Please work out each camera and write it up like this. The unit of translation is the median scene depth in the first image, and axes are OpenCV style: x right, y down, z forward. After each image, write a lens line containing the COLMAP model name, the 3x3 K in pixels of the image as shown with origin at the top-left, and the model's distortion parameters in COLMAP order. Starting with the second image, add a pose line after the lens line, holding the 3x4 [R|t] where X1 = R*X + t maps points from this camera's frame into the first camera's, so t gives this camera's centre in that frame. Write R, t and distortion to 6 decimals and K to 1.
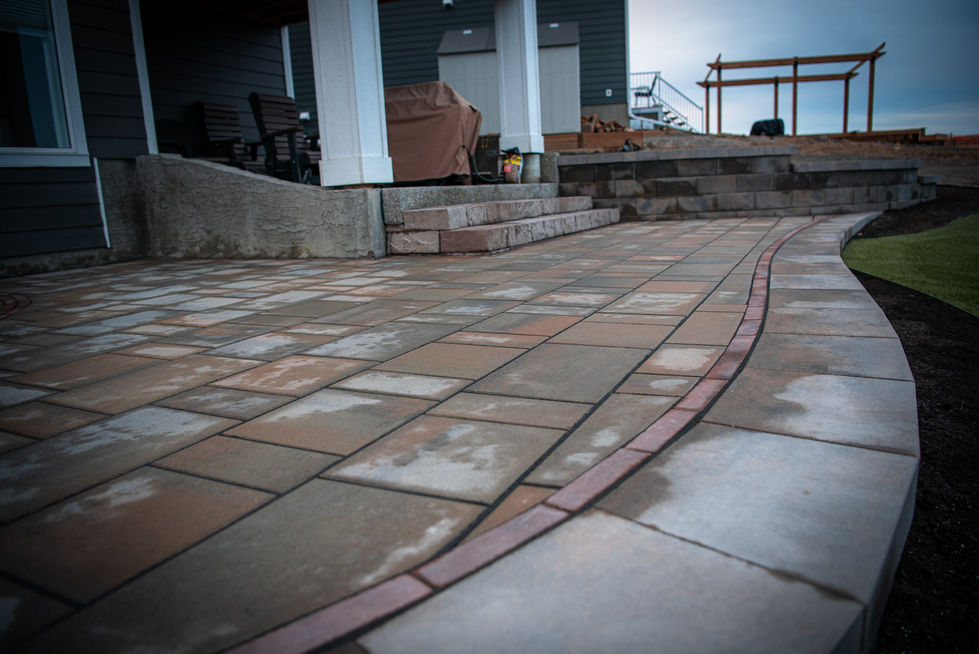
lens RADIAL K [[673.6, 0, 486.4], [0, 673.6, 327.9], [0, 0, 1]] dist [-0.075411, 0.019148]
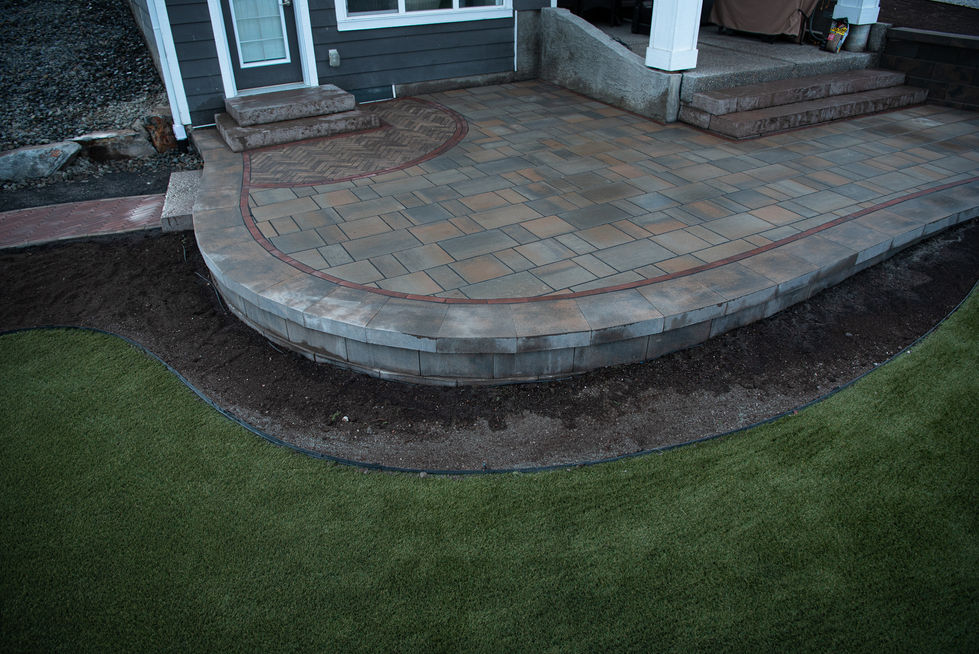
lens RADIAL K [[673.6, 0, 486.4], [0, 673.6, 327.9], [0, 0, 1]] dist [-0.075411, 0.019148]
pose [[0.827588, 0.336481, -0.449310, 0.278275], [-0.147298, 0.902554, 0.404599, -0.200192], [0.541666, -0.268659, 0.796505, -0.451334]]
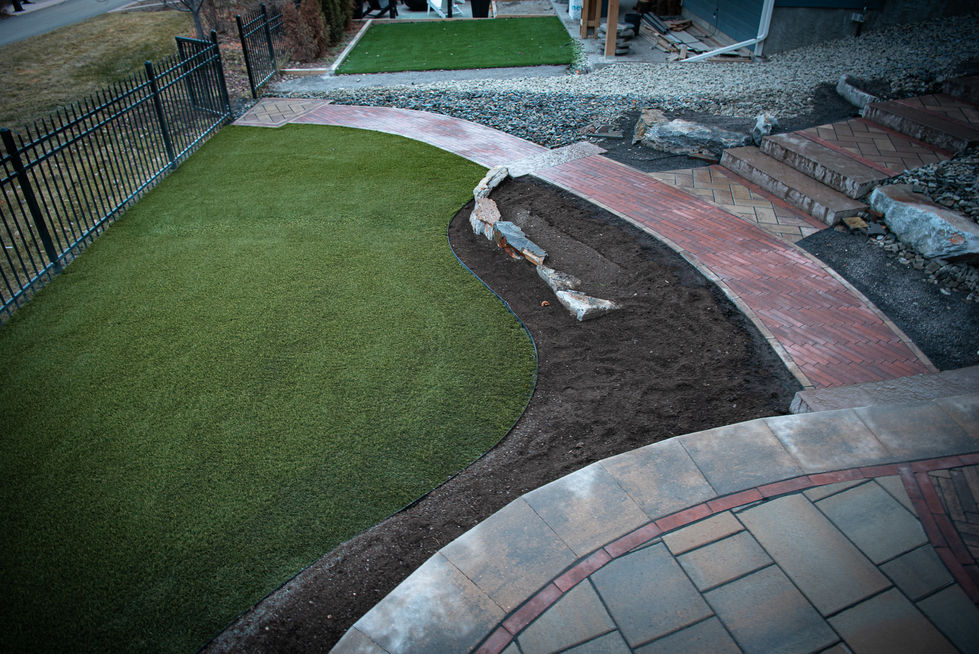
lens RADIAL K [[673.6, 0, 486.4], [0, 673.6, 327.9], [0, 0, 1]] dist [-0.075411, 0.019148]
pose [[-0.664469, 0.466756, -0.583627, -0.097506], [-0.111229, 0.710496, 0.694855, -0.315278], [0.738992, 0.526626, -0.420185, 0.127416]]
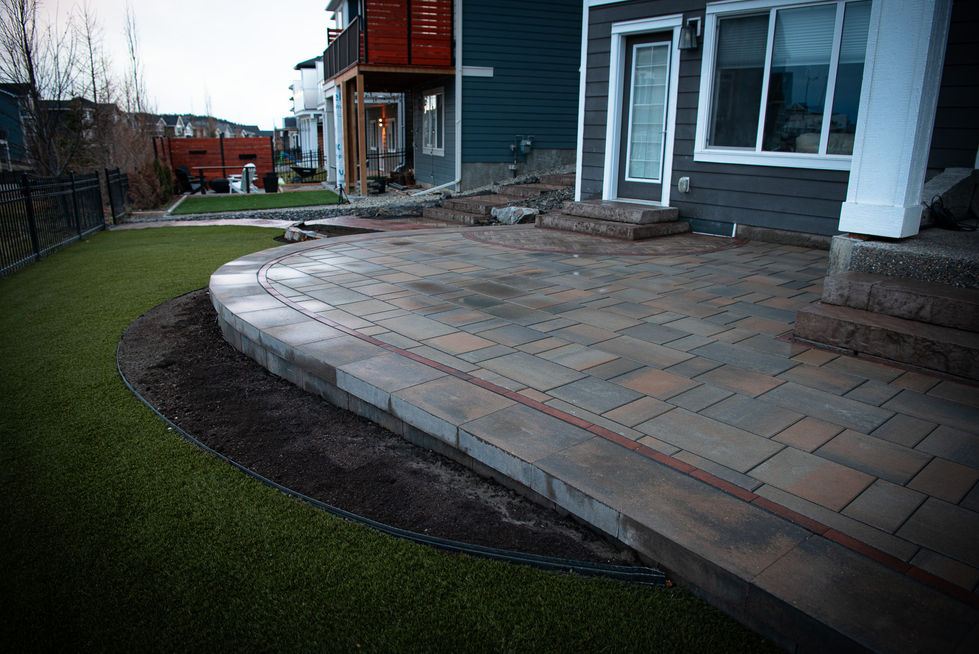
lens RADIAL K [[673.6, 0, 486.4], [0, 673.6, 327.9], [0, 0, 1]] dist [-0.075411, 0.019148]
pose [[-0.397637, 0.300912, -0.866797, 0.710575], [-0.172708, 0.903261, 0.392799, -0.311791], [0.901142, 0.305895, -0.307200, 0.746982]]
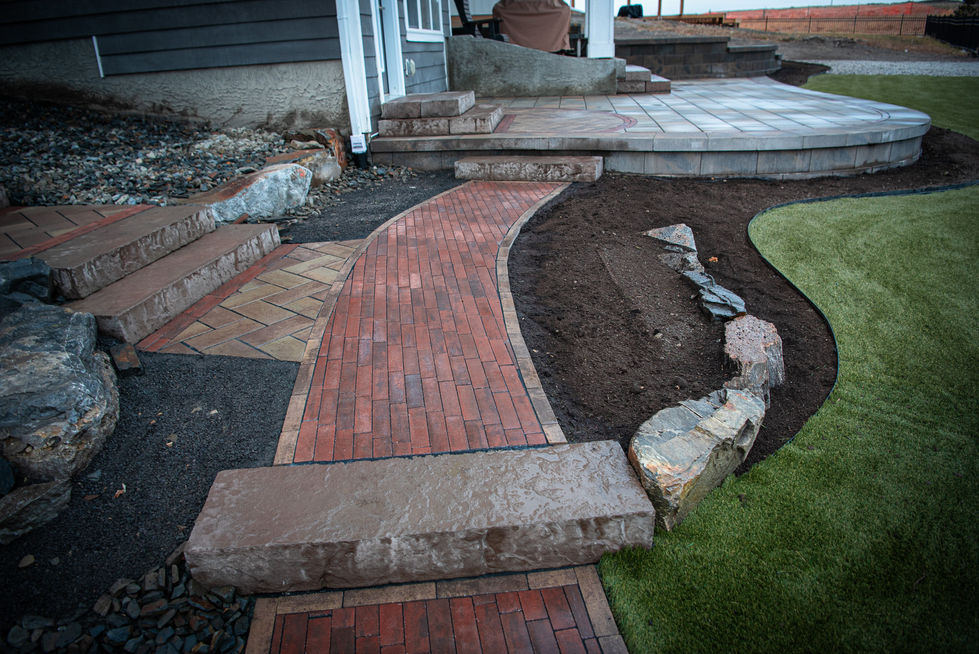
lens RADIAL K [[673.6, 0, 486.4], [0, 673.6, 327.9], [0, 0, 1]] dist [-0.075411, 0.019148]
pose [[0.941060, -0.117066, 0.317335, -1.103626], [0.056834, 0.979585, 0.192831, 0.157964], [-0.333430, -0.163431, 0.928501, -0.773121]]
